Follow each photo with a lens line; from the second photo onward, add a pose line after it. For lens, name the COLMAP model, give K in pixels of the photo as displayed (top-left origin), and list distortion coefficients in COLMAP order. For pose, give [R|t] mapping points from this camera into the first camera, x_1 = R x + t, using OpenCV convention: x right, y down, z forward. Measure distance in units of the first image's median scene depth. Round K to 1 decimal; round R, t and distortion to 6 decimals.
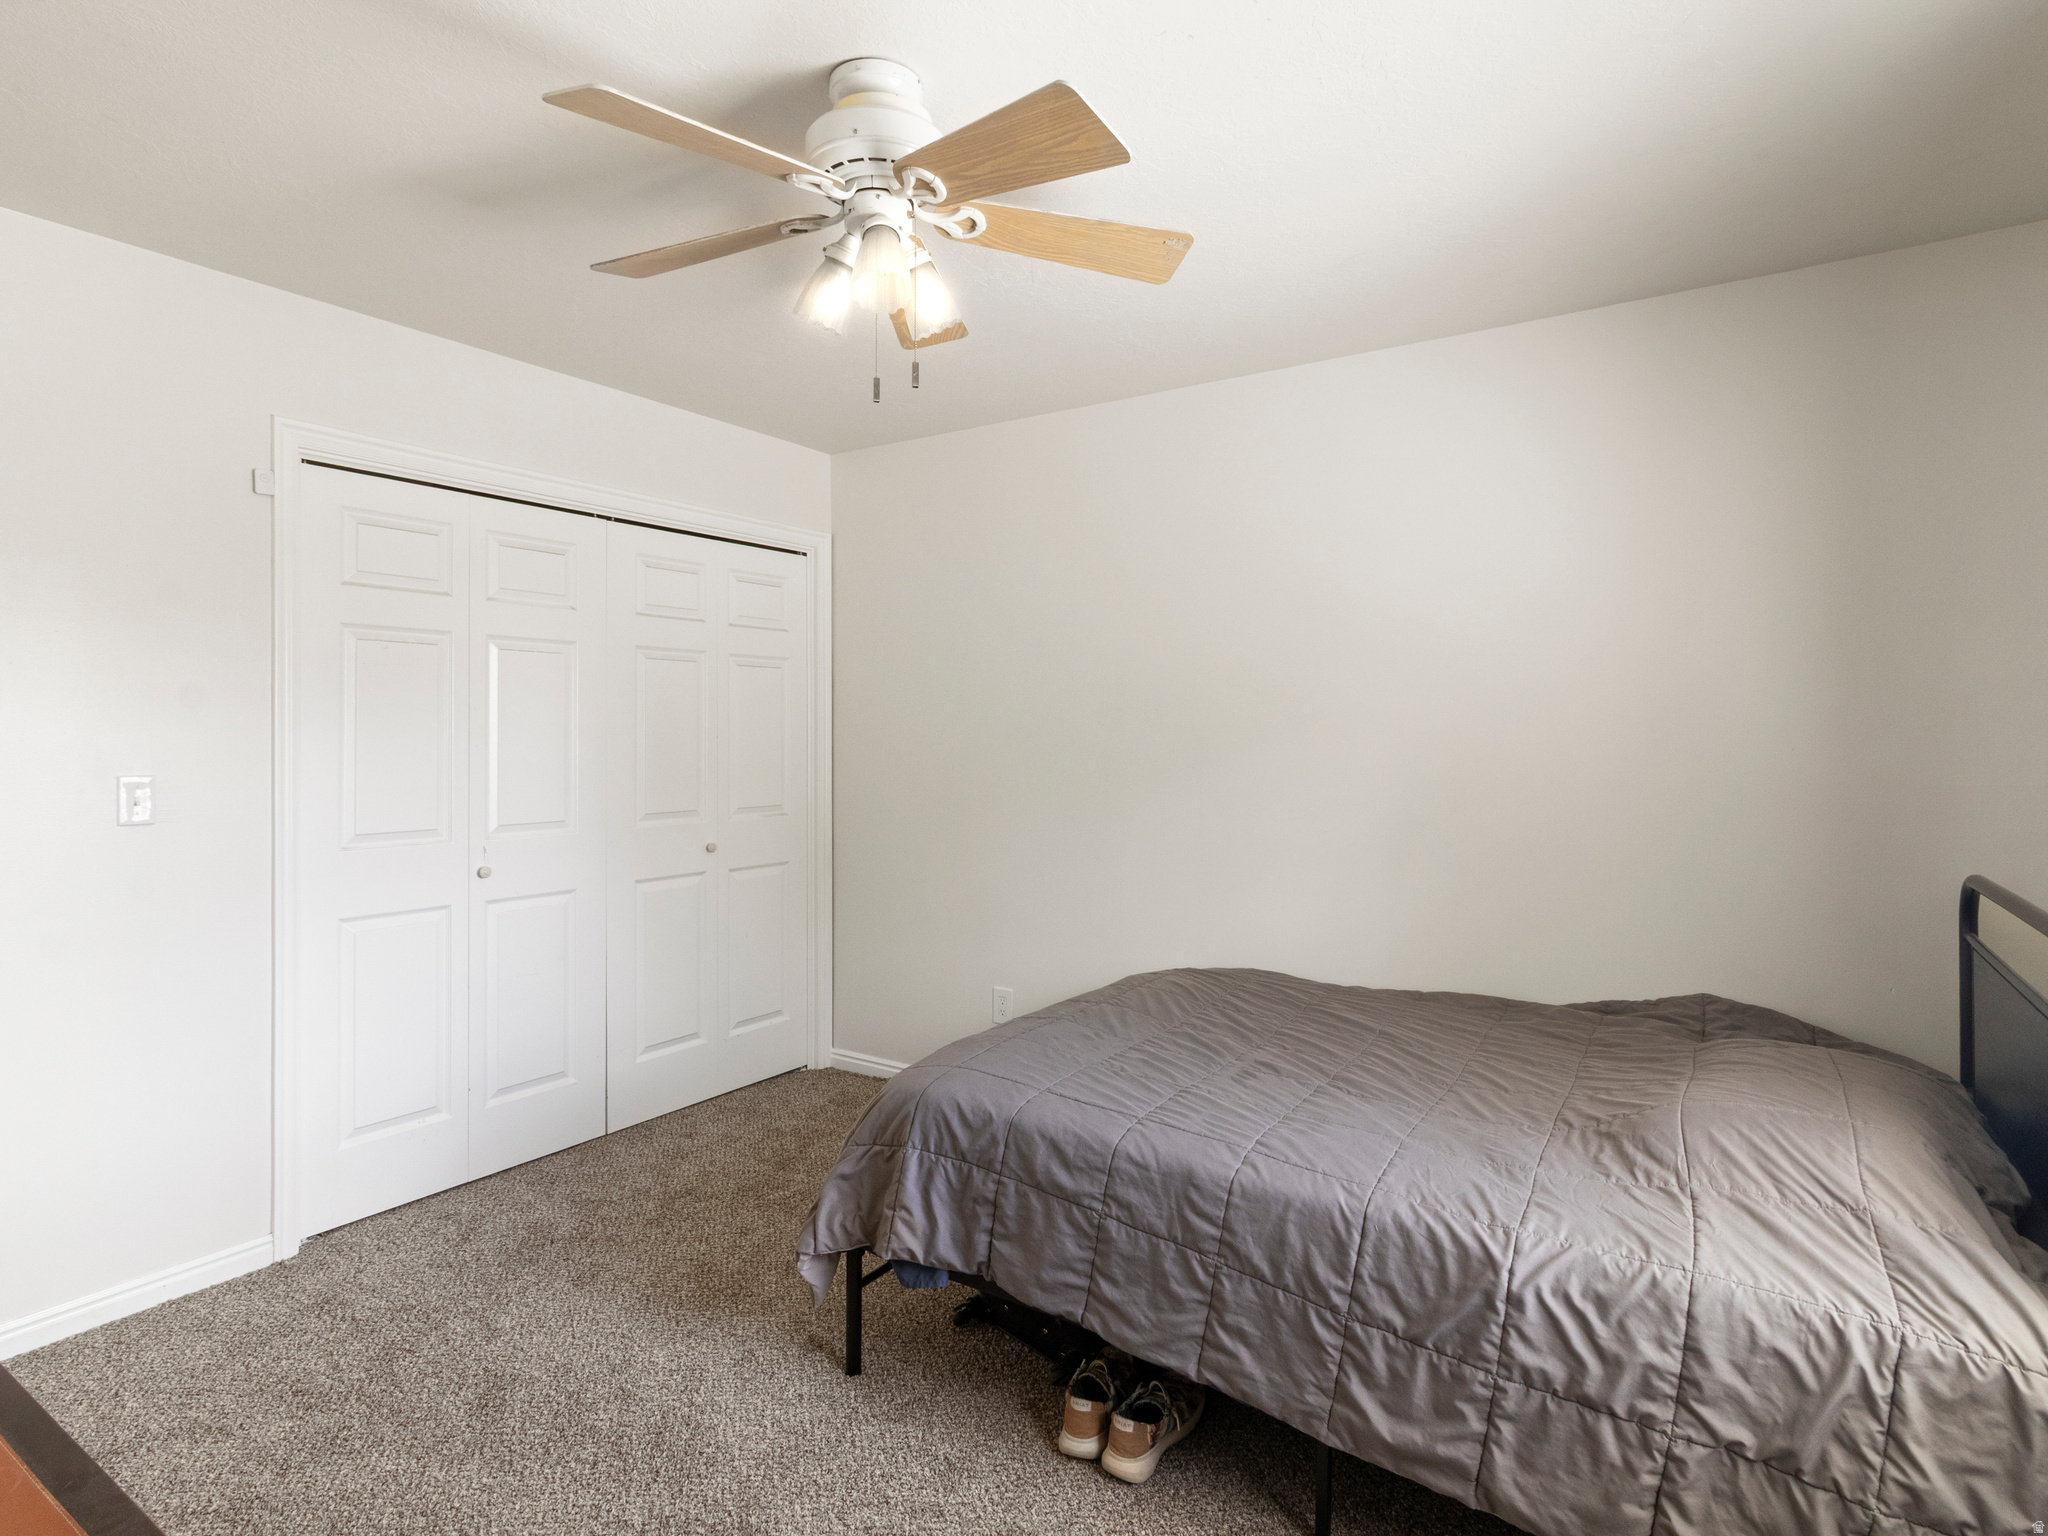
lens RADIAL K [[1074.6, 0, 1027.0], [0, 1074.6, 740.1], [0, 0, 1]] dist [0.004428, 0.001277]
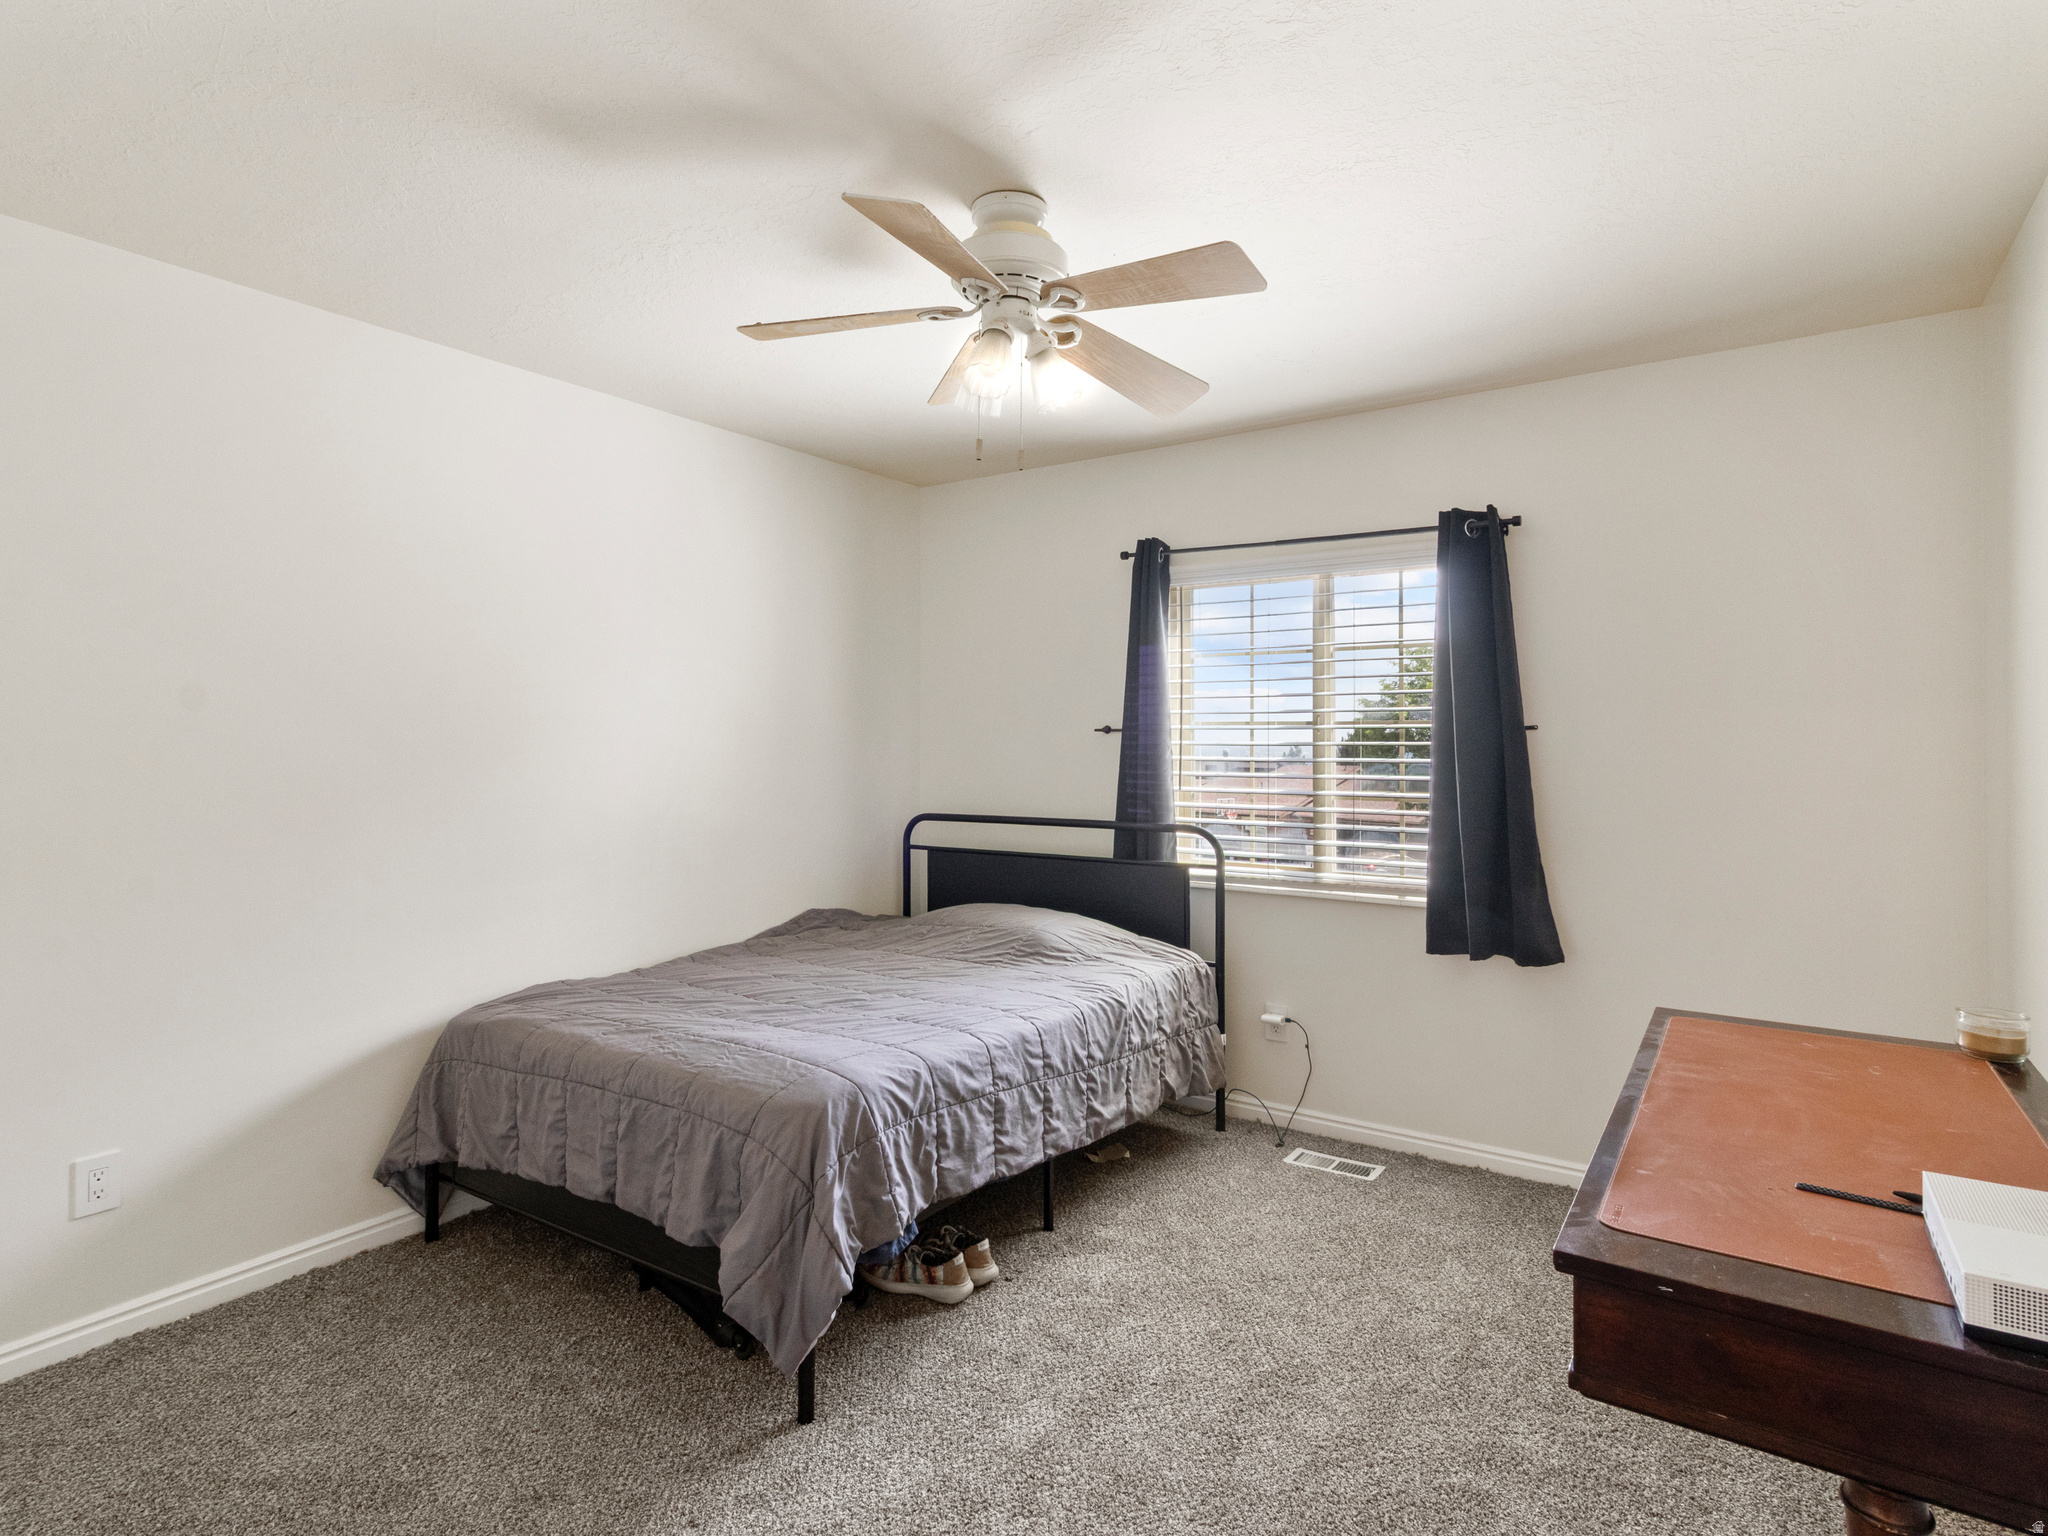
lens RADIAL K [[1074.6, 0, 1027.0], [0, 1074.6, 740.1], [0, 0, 1]] dist [0.004428, 0.001277]
pose [[0.013226, 0.003585, 0.999906, -1.383826], [0.004201, 0.999985, -0.003641, -0.005174], [-0.999904, 0.004249, 0.013211, 0.995609]]
